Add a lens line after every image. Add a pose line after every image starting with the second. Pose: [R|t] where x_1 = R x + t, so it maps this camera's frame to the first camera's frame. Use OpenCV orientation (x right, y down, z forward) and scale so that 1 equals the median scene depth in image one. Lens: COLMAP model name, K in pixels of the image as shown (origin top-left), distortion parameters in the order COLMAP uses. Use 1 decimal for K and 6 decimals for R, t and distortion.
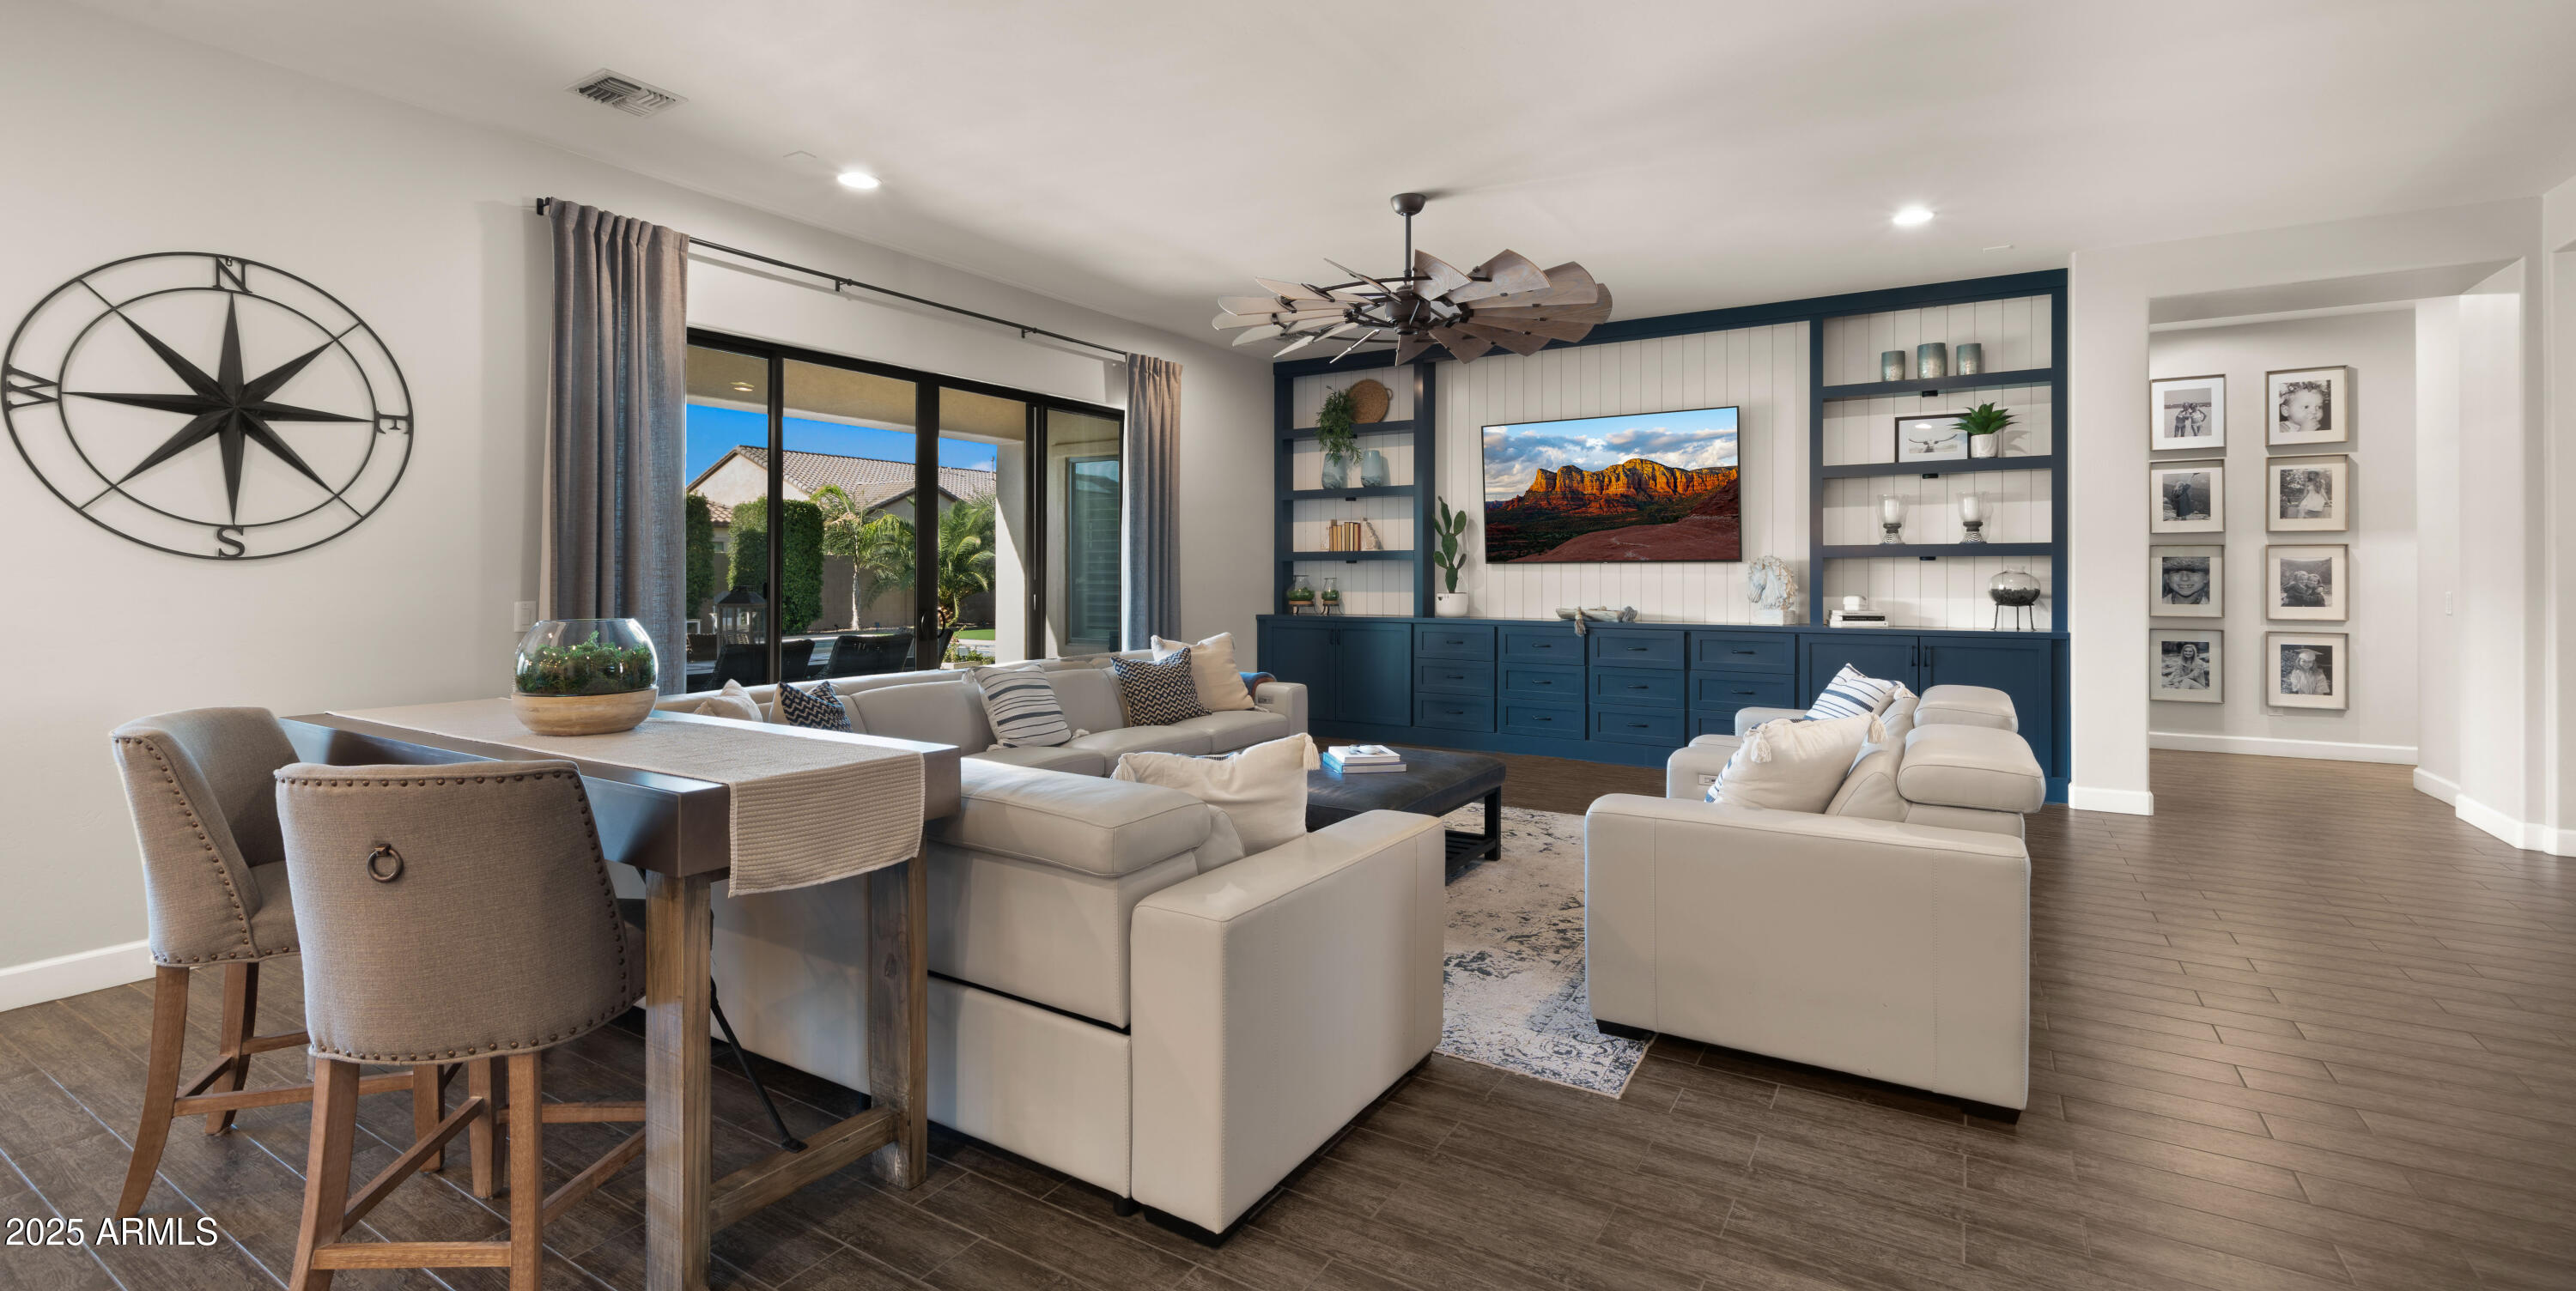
lens RADIAL K [[1115.4, 0, 1281.9], [0, 1115.4, 566.6], [0, 0, 1]] dist [0.001369, 0.000448]
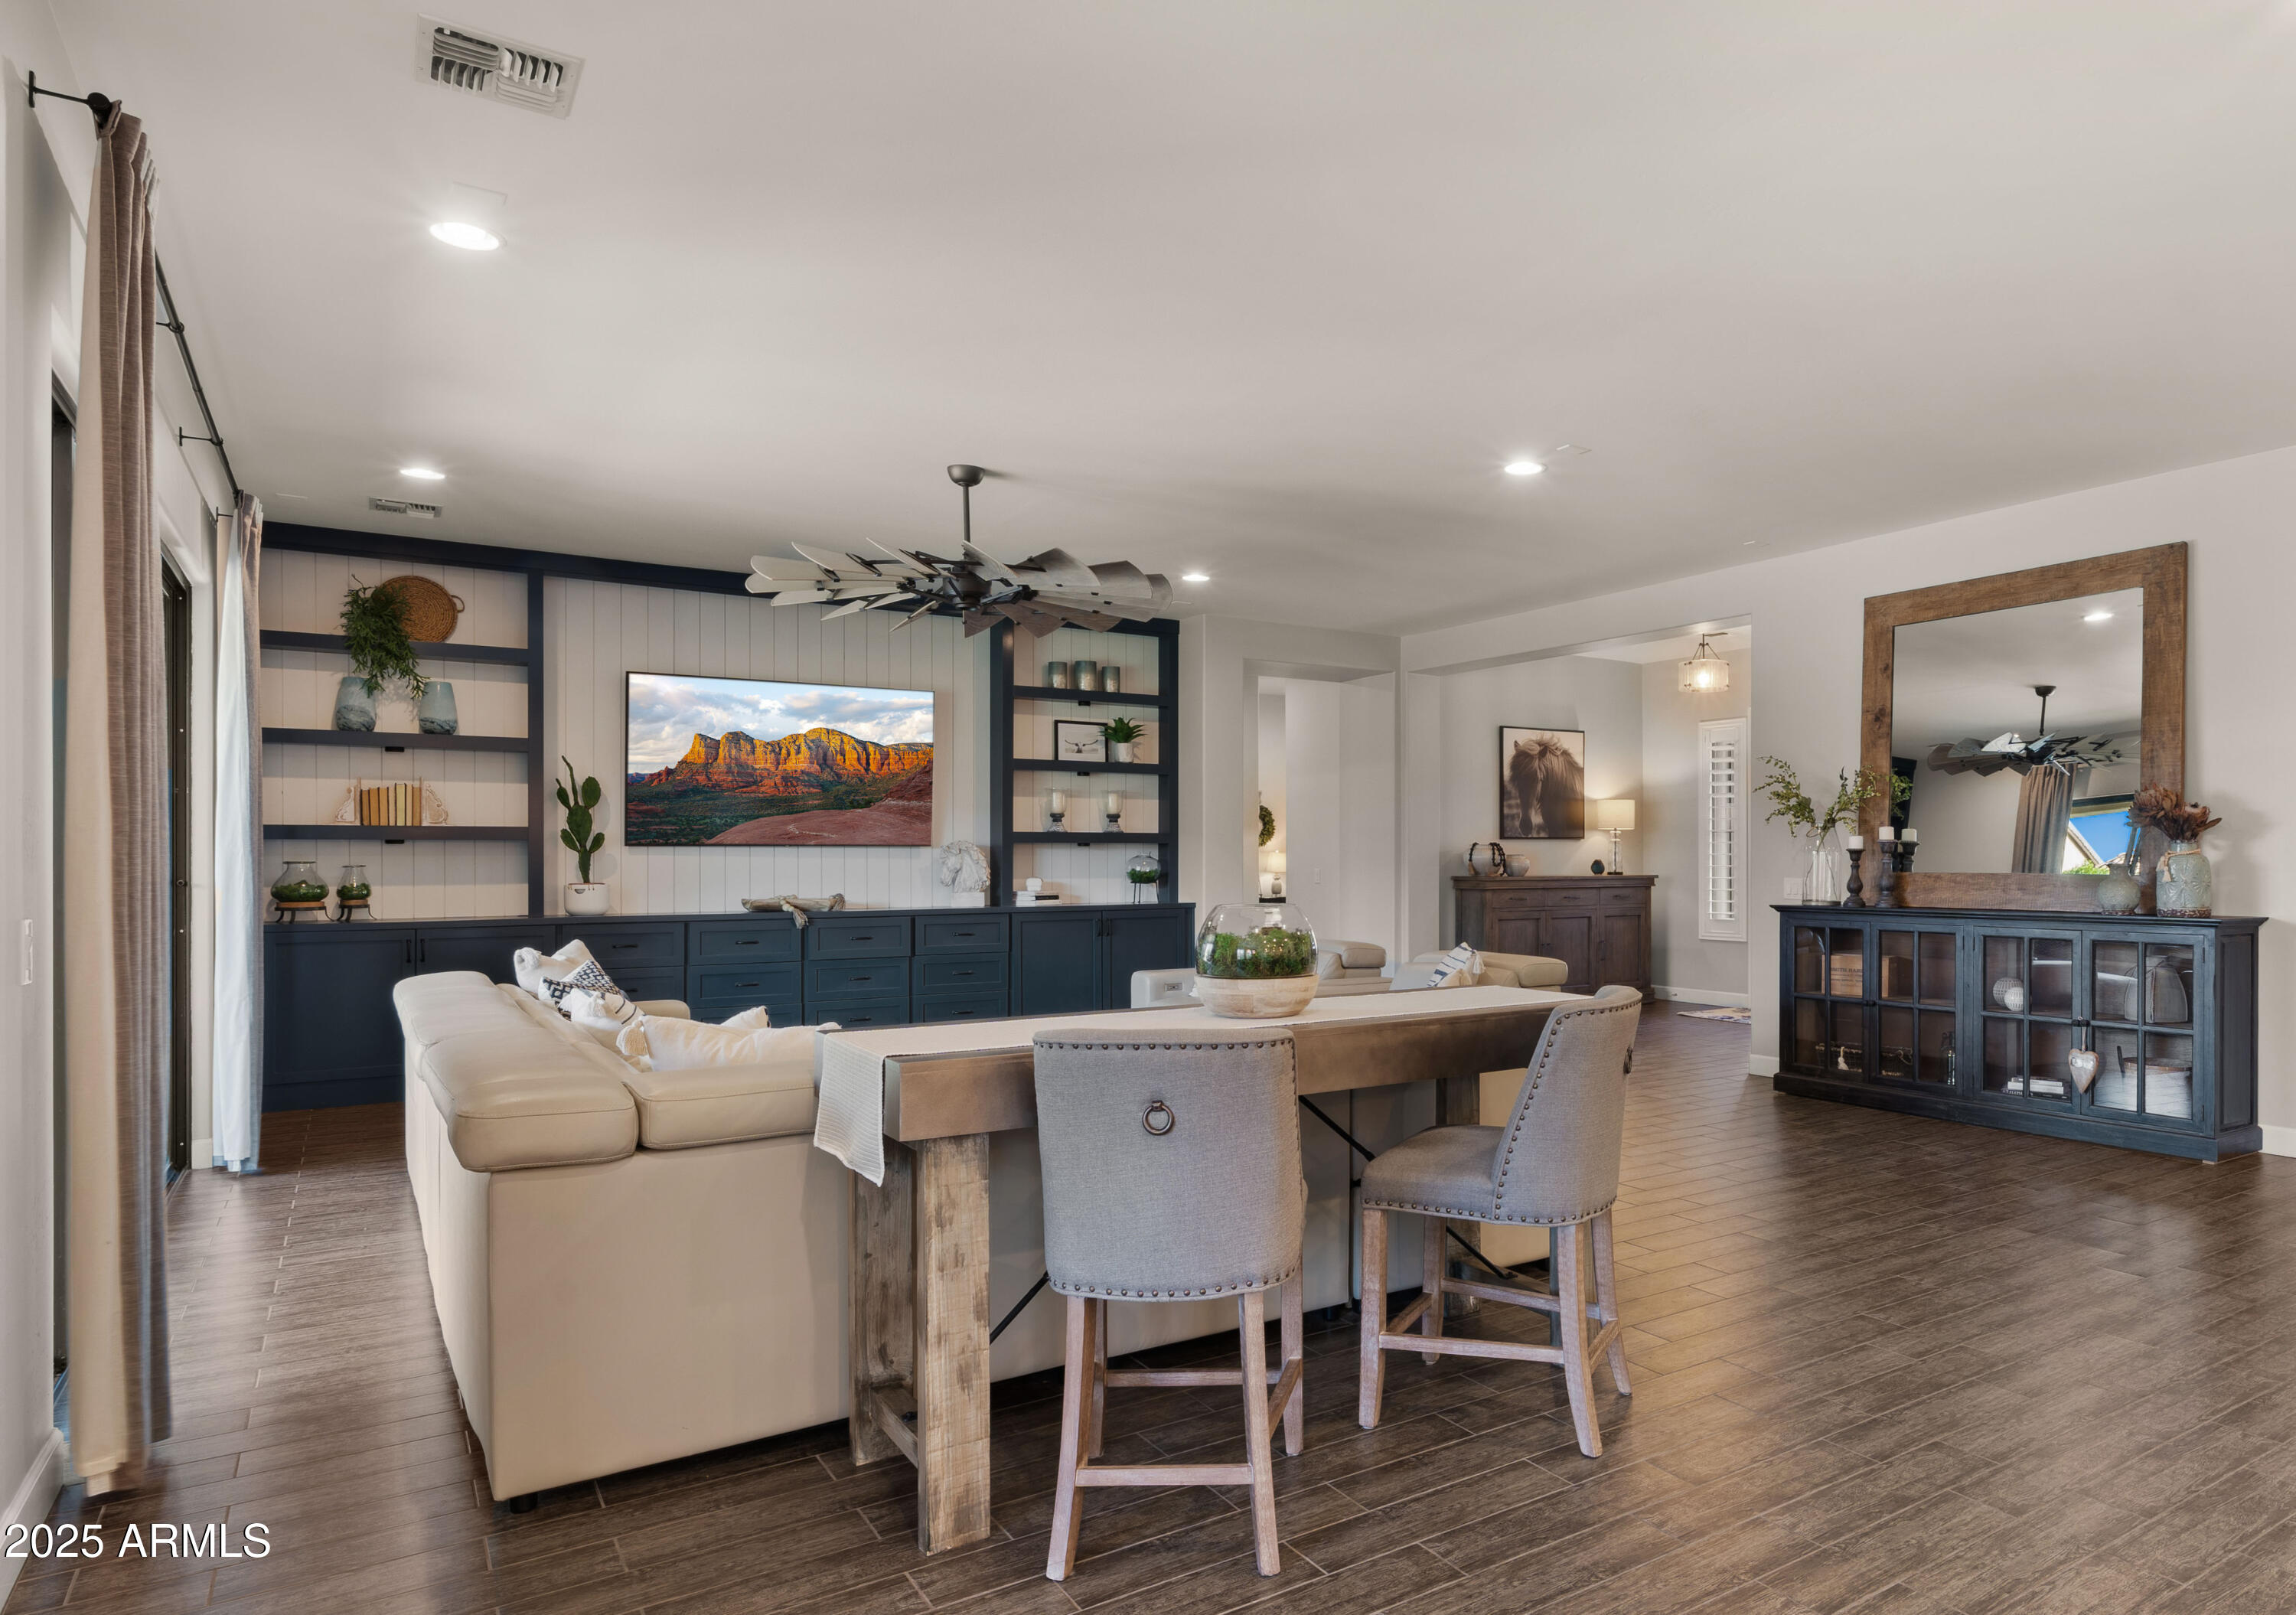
lens RADIAL K [[1404.8, 0, 1380.6], [0, 1404.8, 863.7], [0, 0, 1]] dist [-0.008871, 0.000059]
pose [[0.375806, -0.004235, 0.926689, -0.677916], [-0.003895, 0.999974, 0.006150, 0.002294], [-0.926690, -0.005921, 0.375779, 0.165587]]
